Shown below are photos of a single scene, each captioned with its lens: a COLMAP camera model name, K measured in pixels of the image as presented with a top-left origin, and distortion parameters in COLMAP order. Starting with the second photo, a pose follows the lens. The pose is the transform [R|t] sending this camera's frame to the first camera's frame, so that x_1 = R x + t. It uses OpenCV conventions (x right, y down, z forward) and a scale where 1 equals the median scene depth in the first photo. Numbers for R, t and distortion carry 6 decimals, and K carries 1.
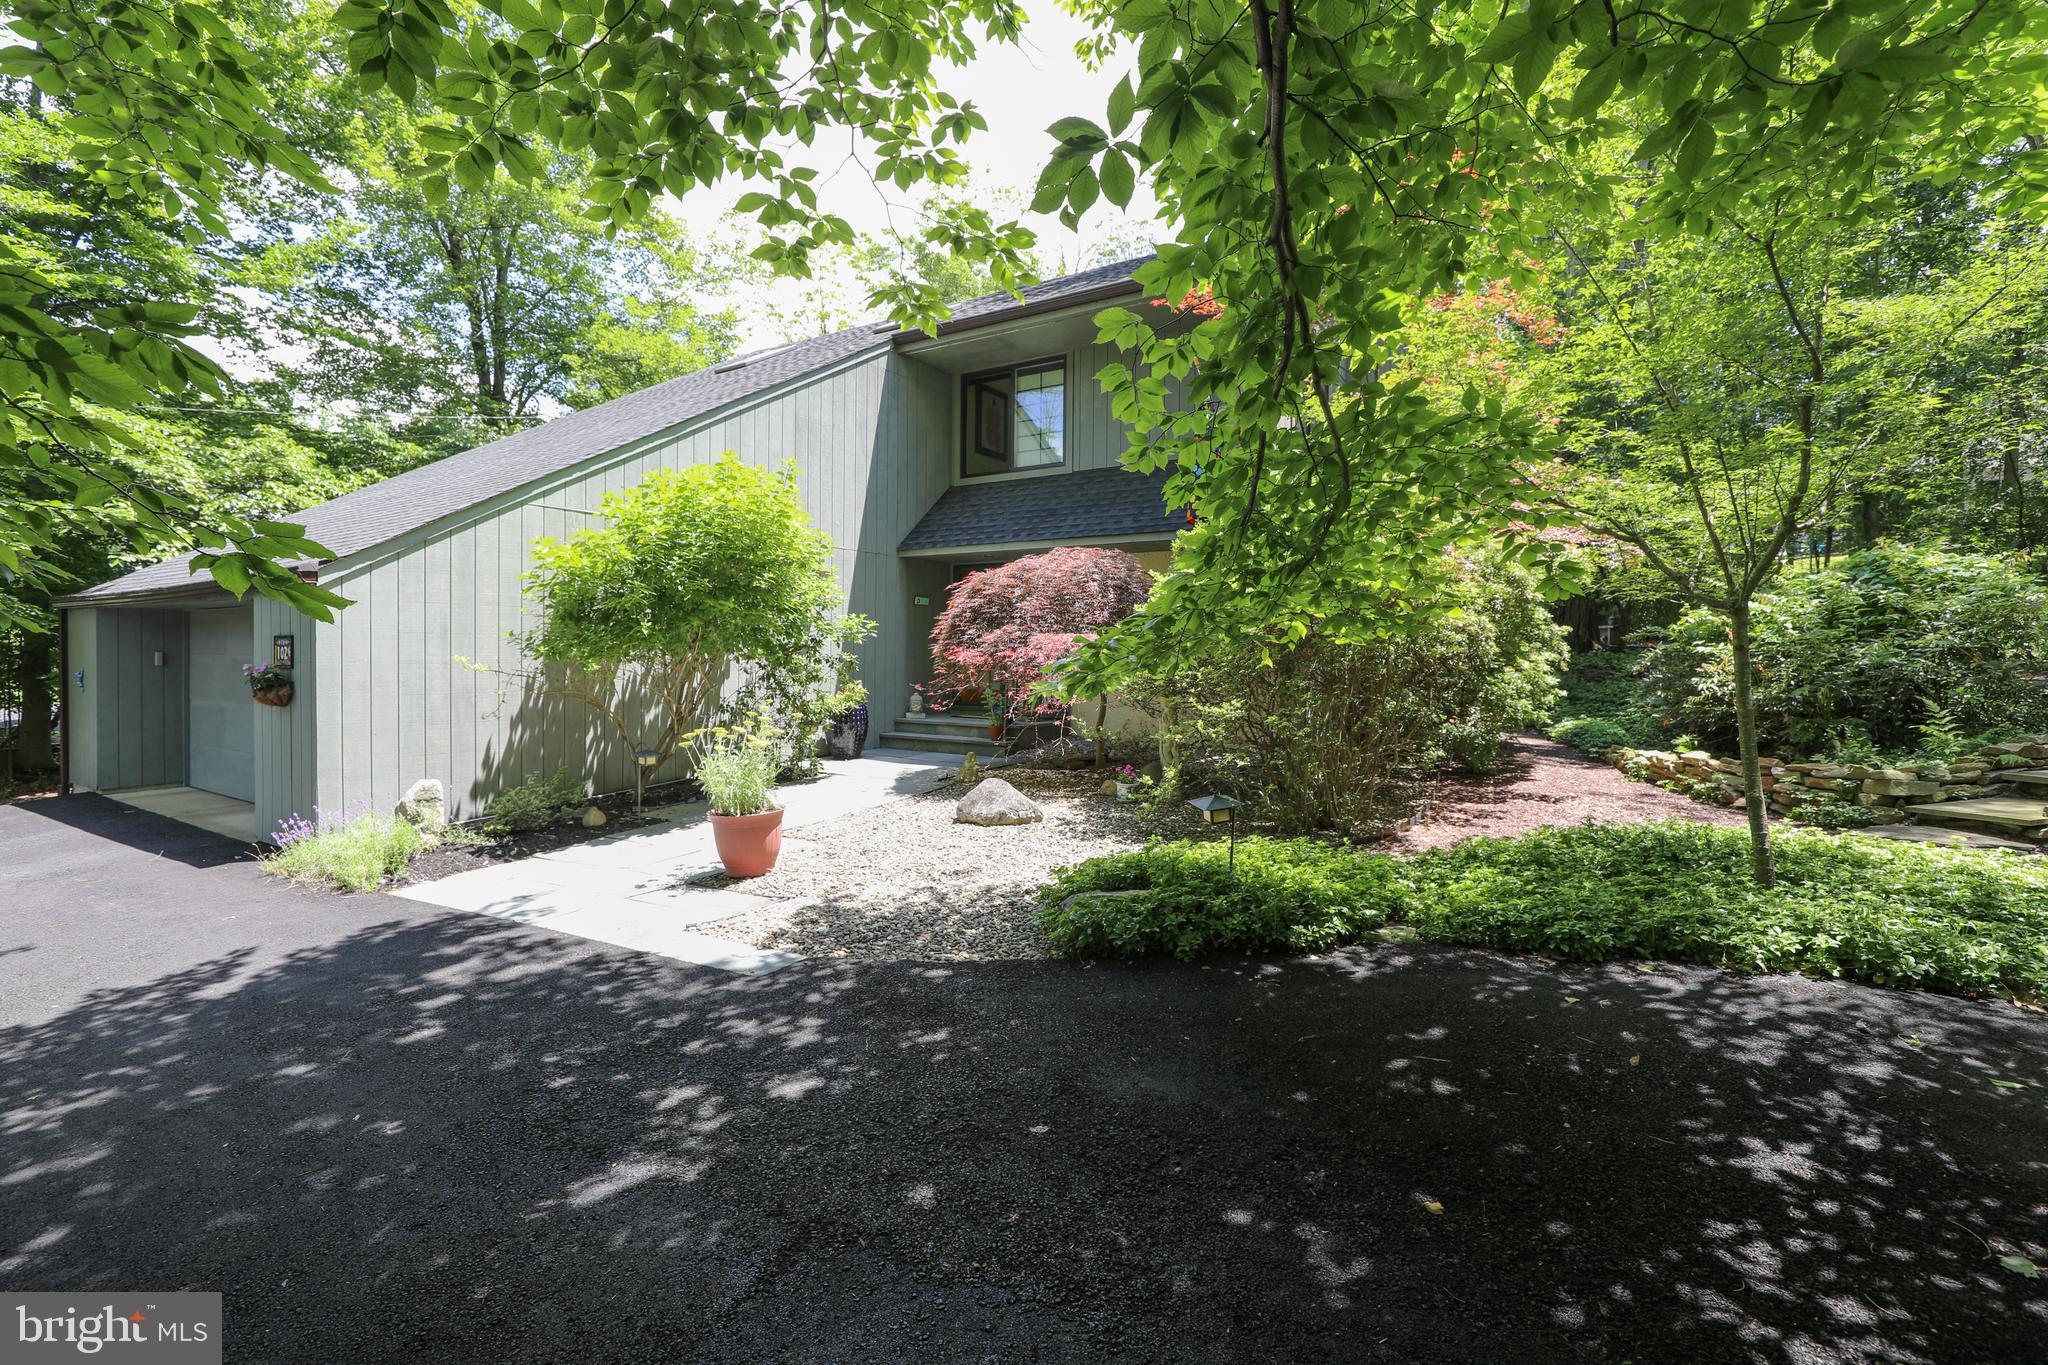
lens RADIAL K [[950.0, 0, 1018.2], [0, 950.0, 674.1], [0, 0, 1]] dist [-0.041749, 0.009746]
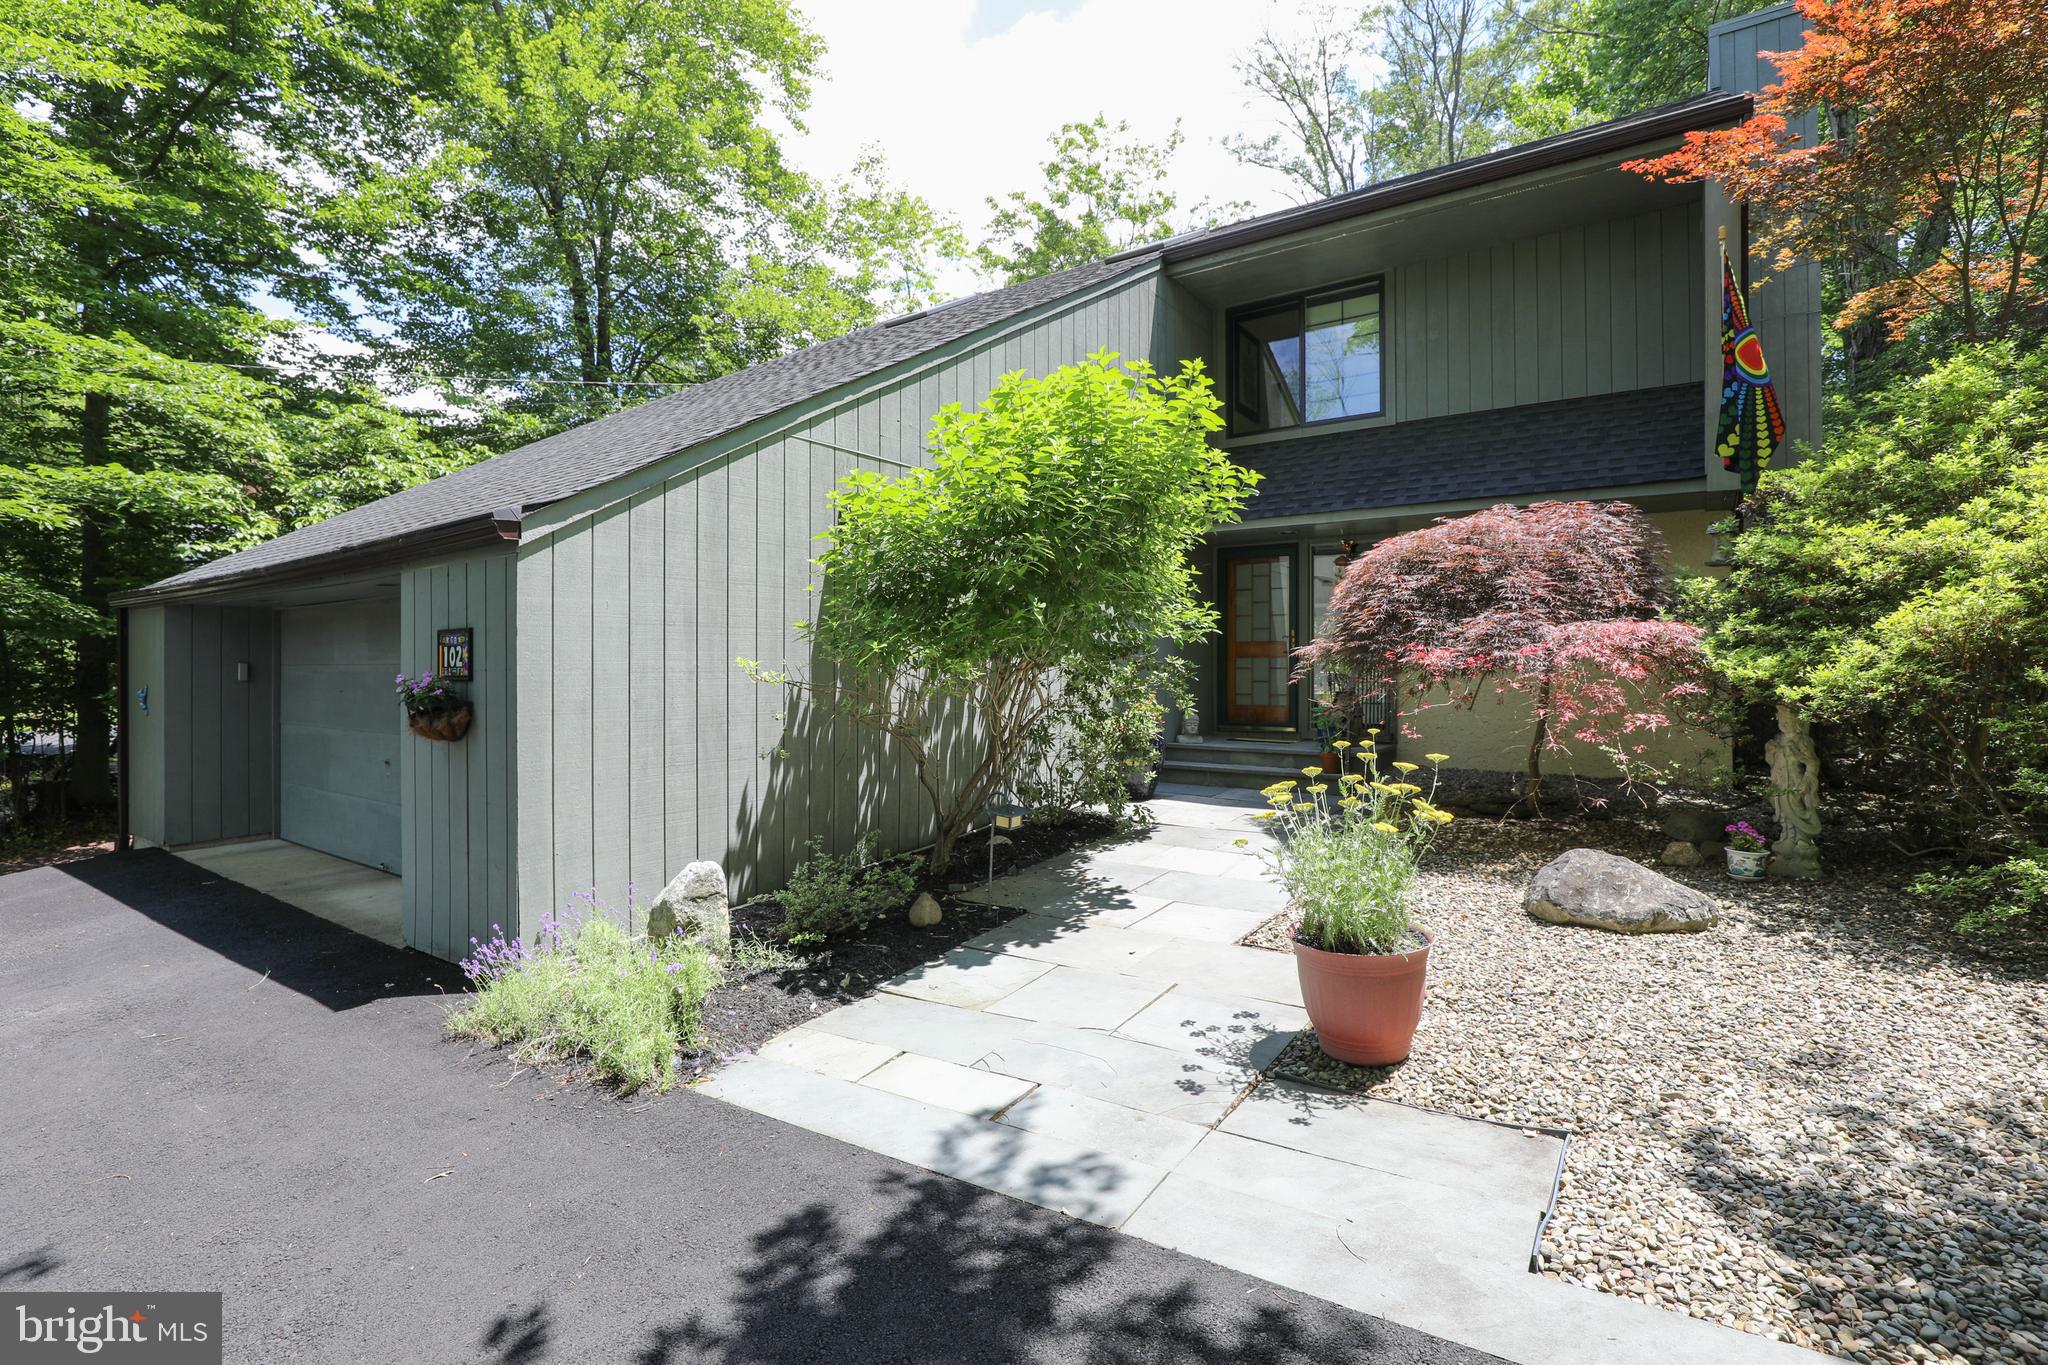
lens RADIAL K [[950.0, 0, 1018.2], [0, 950.0, 674.1], [0, 0, 1]] dist [-0.041749, 0.009746]
pose [[0.999324, -0.007159, -0.036061, -0.323618], [0.006685, 0.999890, -0.013248, 0.000306], [0.036152, 0.012998, 0.999262, 0.315784]]
